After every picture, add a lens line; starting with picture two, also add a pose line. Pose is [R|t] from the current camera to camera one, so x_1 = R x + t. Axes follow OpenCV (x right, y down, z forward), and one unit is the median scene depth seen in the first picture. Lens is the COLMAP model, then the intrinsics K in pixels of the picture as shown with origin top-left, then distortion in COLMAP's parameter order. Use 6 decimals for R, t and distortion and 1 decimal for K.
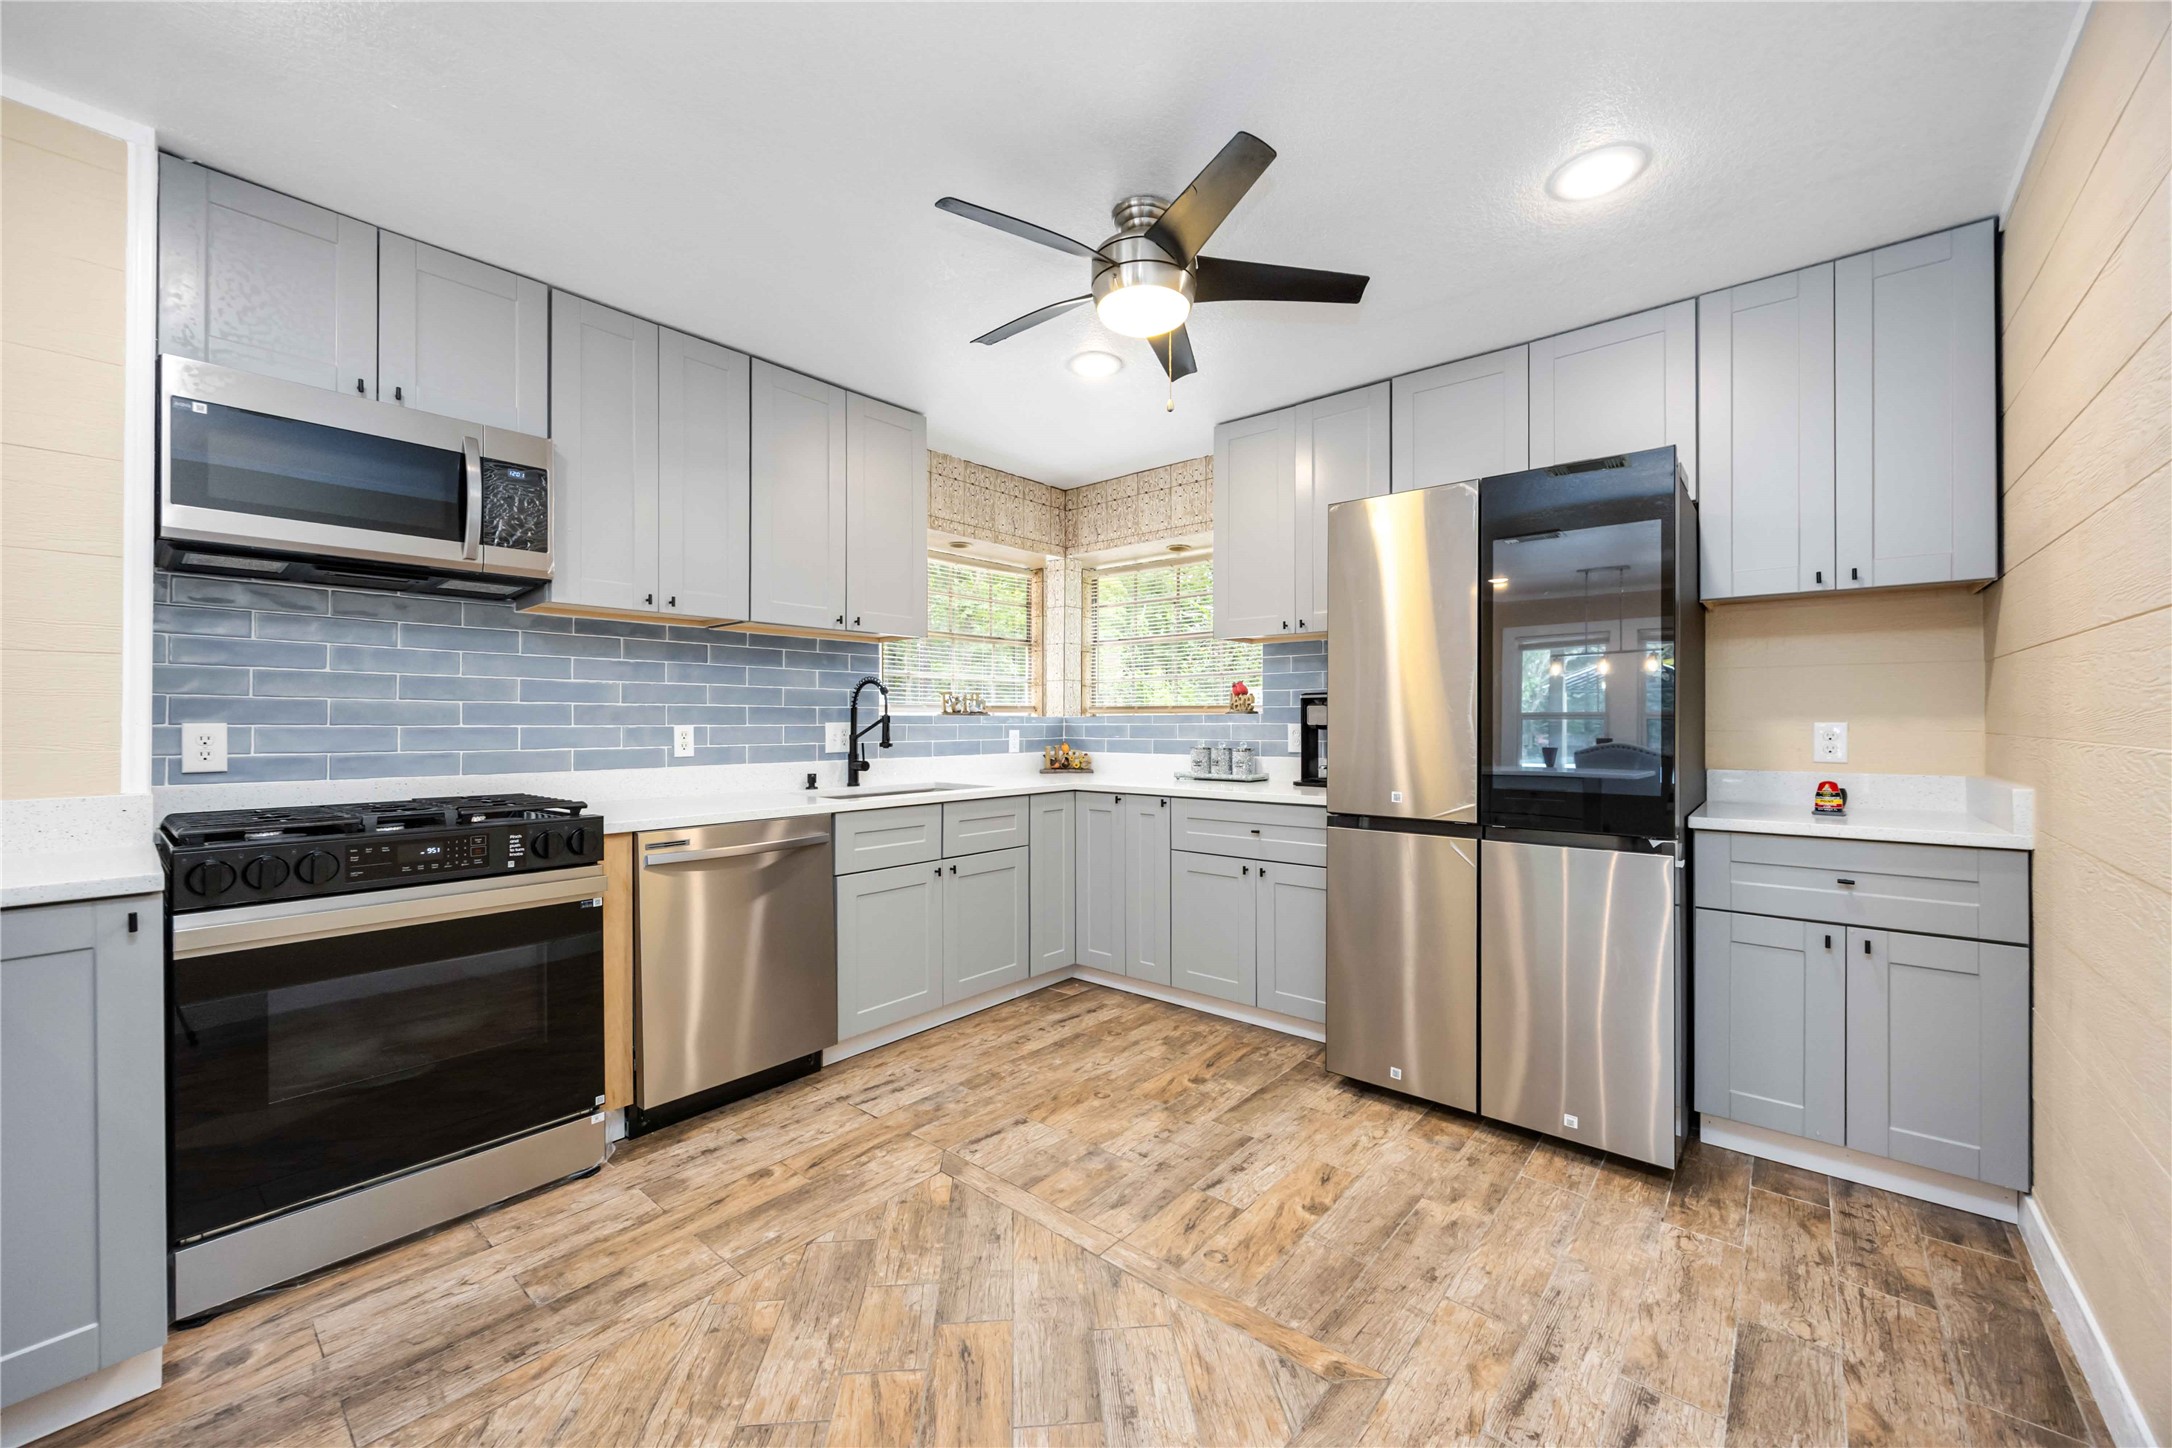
lens RADIAL K [[834.6, 0, 1088.7], [0, 834.6, 720.9], [0, 0, 1]] dist [-0.005622, 0.001190]
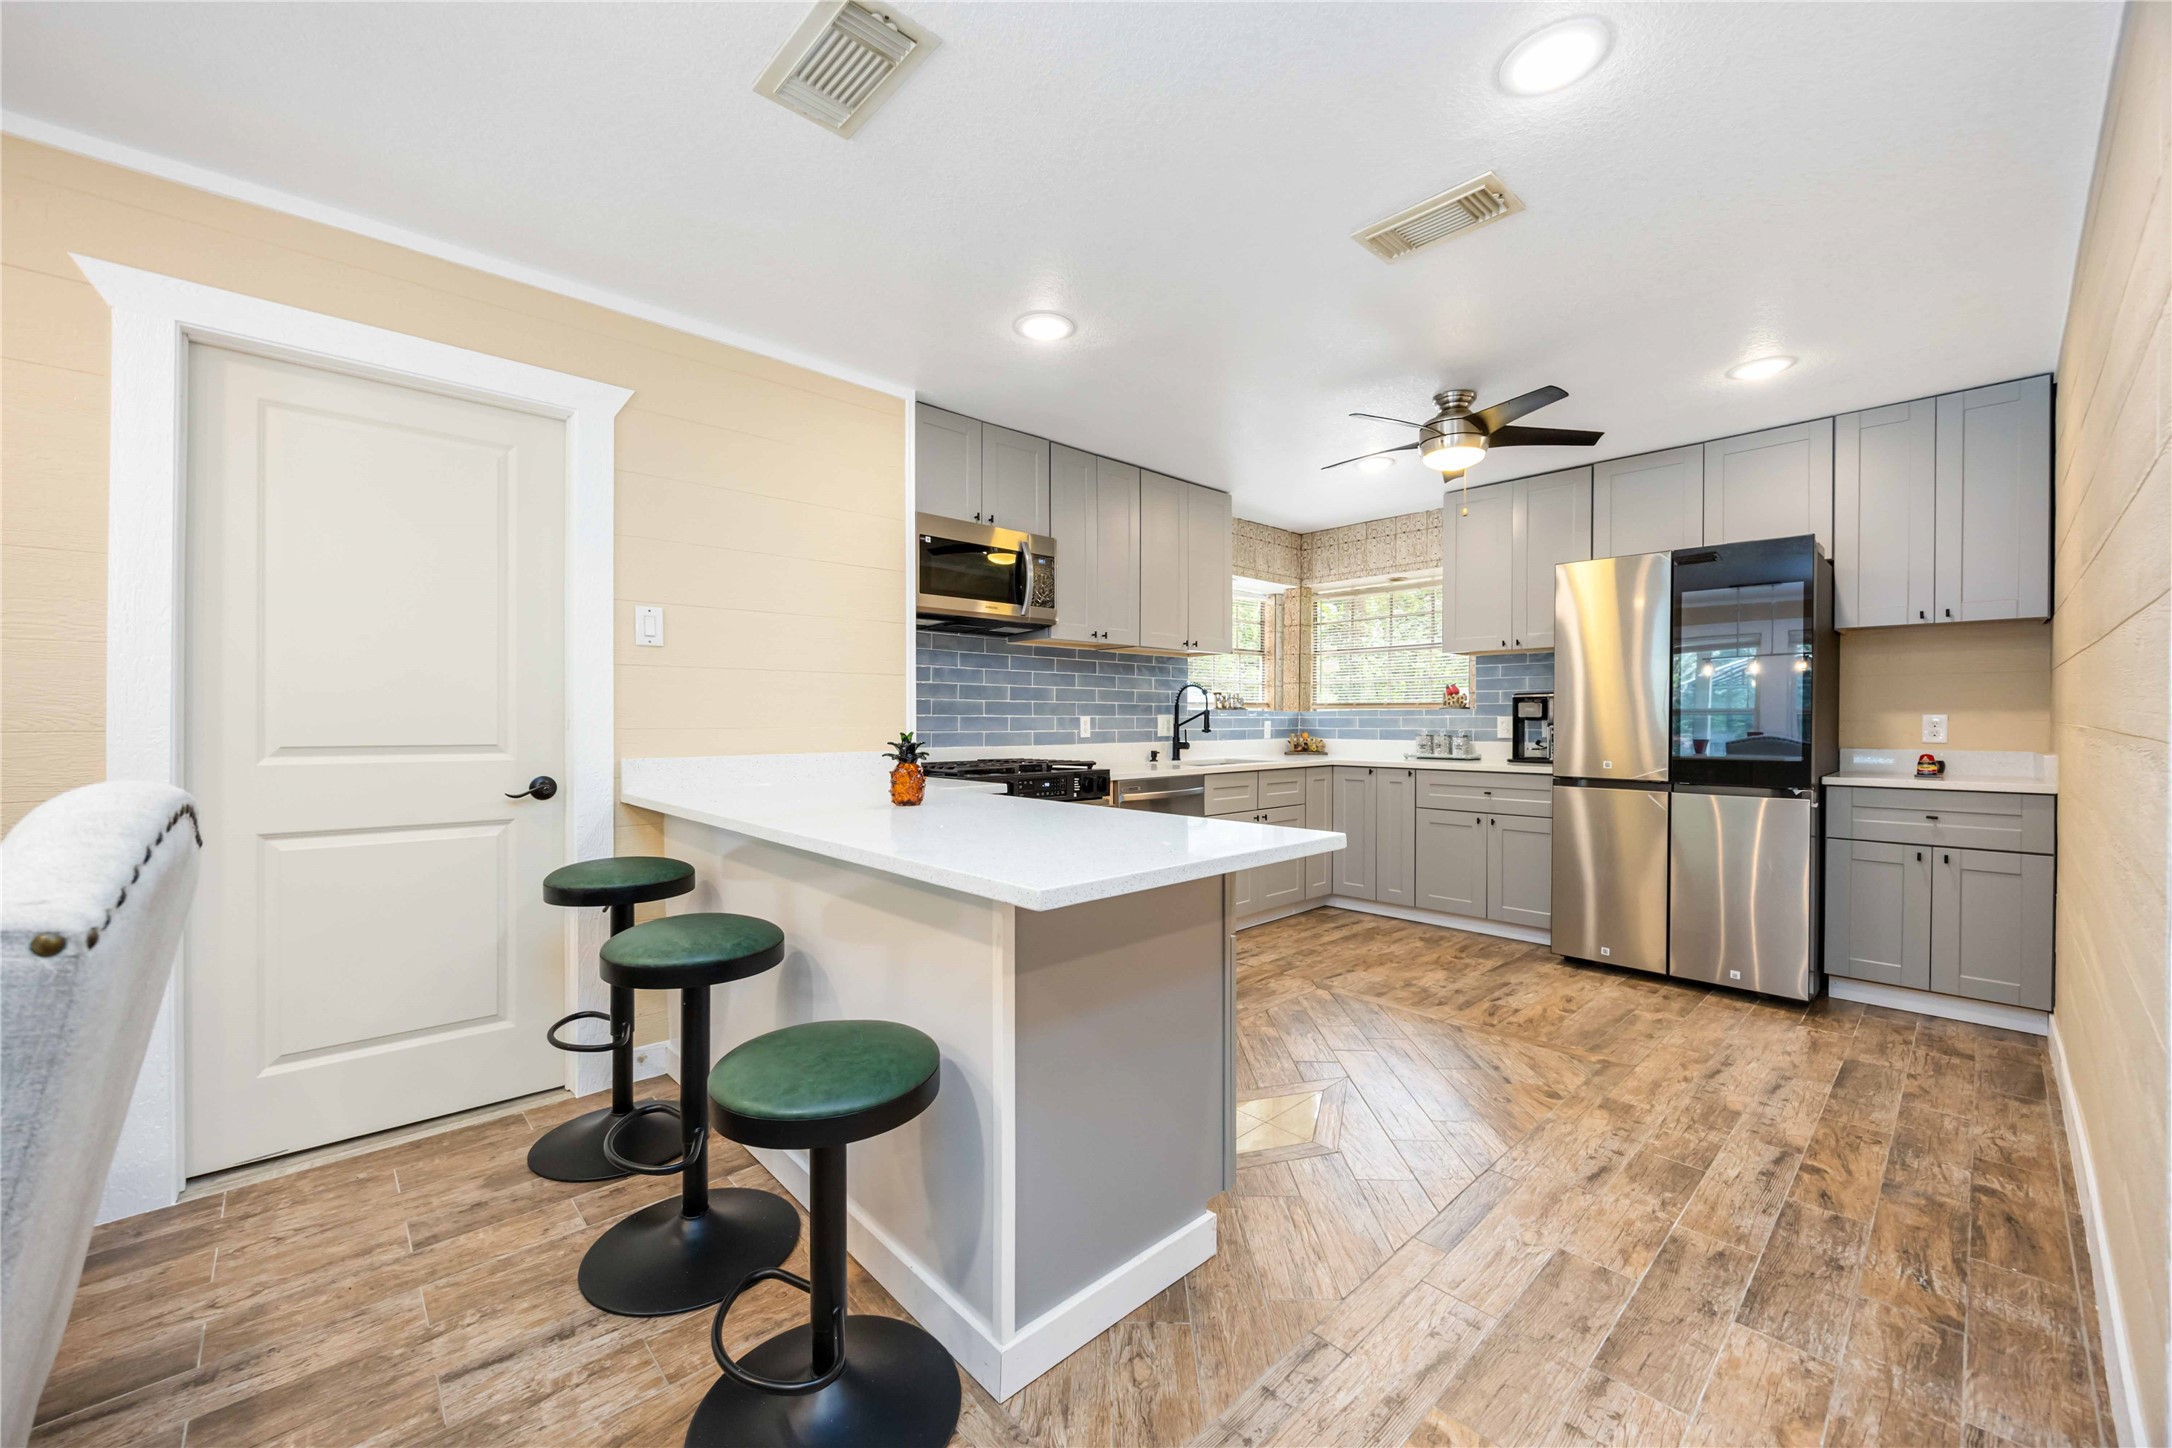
lens RADIAL K [[834.6, 0, 1087.1], [0, 834.6, 726.0], [0, 0, 1]] dist [-0.005622, 0.001190]
pose [[0.993019, 0.002635, -0.117928, -0.373198], [-0.001438, 0.999947, 0.010234, 0.008843], [0.117949, -0.009993, 0.992969, -0.575110]]
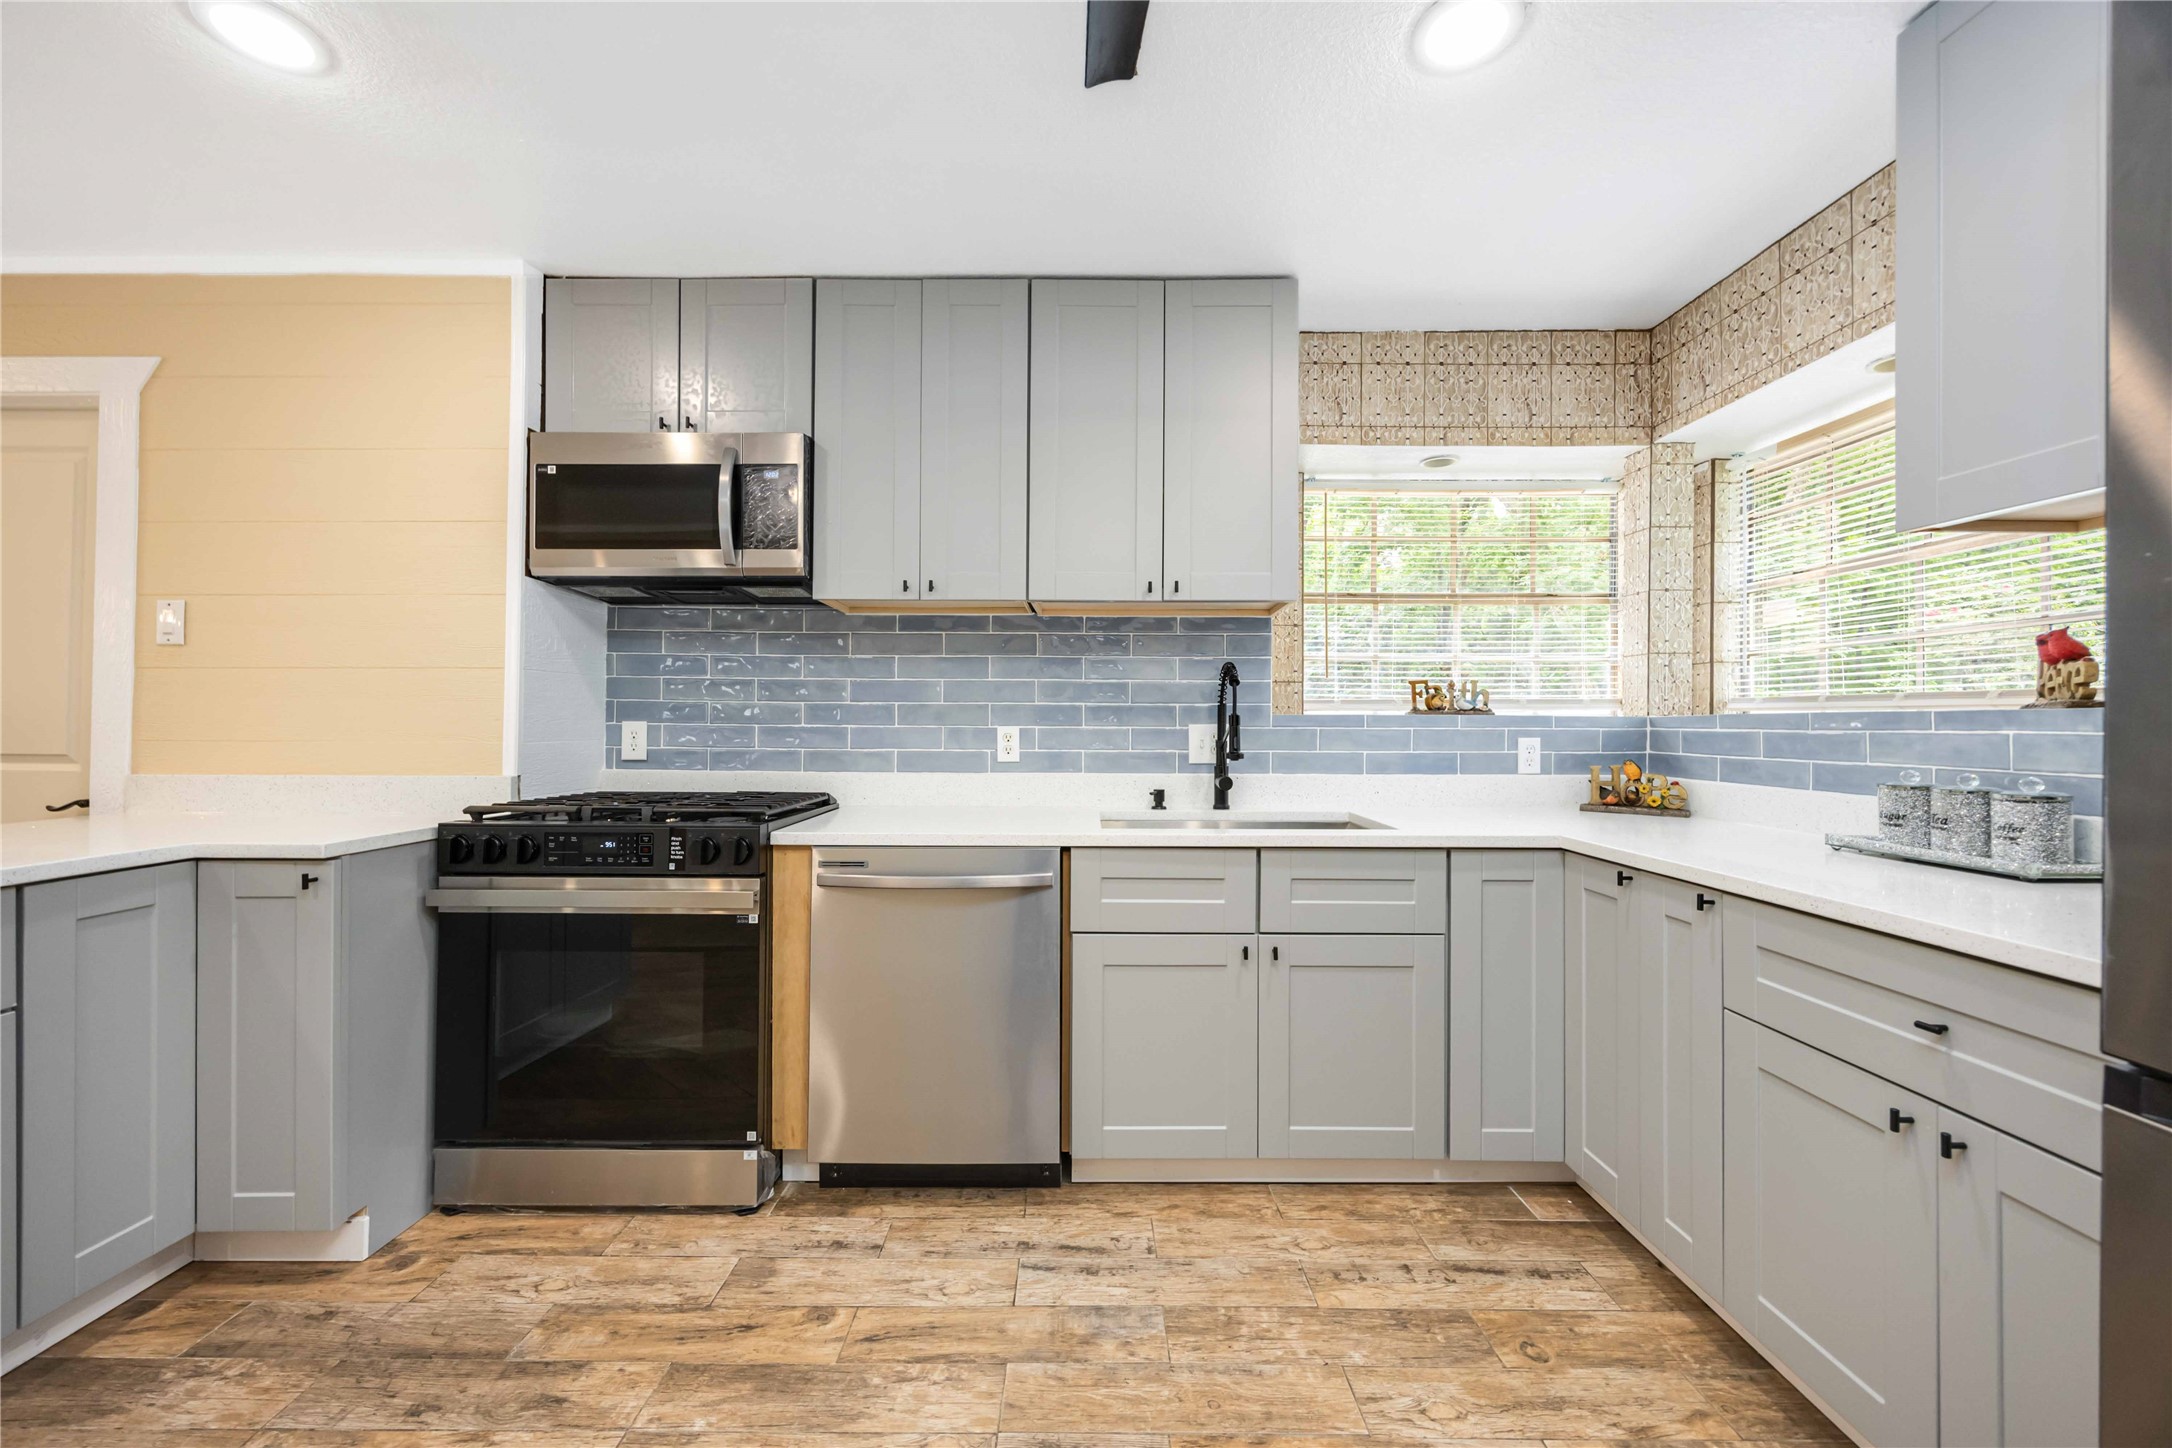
lens RADIAL K [[834.6, 0, 1077.5], [0, 834.6, 715.6], [0, 0, 1]] dist [-0.005622, 0.001190]
pose [[0.643510, -0.001553, -0.765436, 0.294735], [-0.003574, 0.999981, -0.005034, -0.002120], [0.765430, 0.005975, 0.643492, 0.587078]]
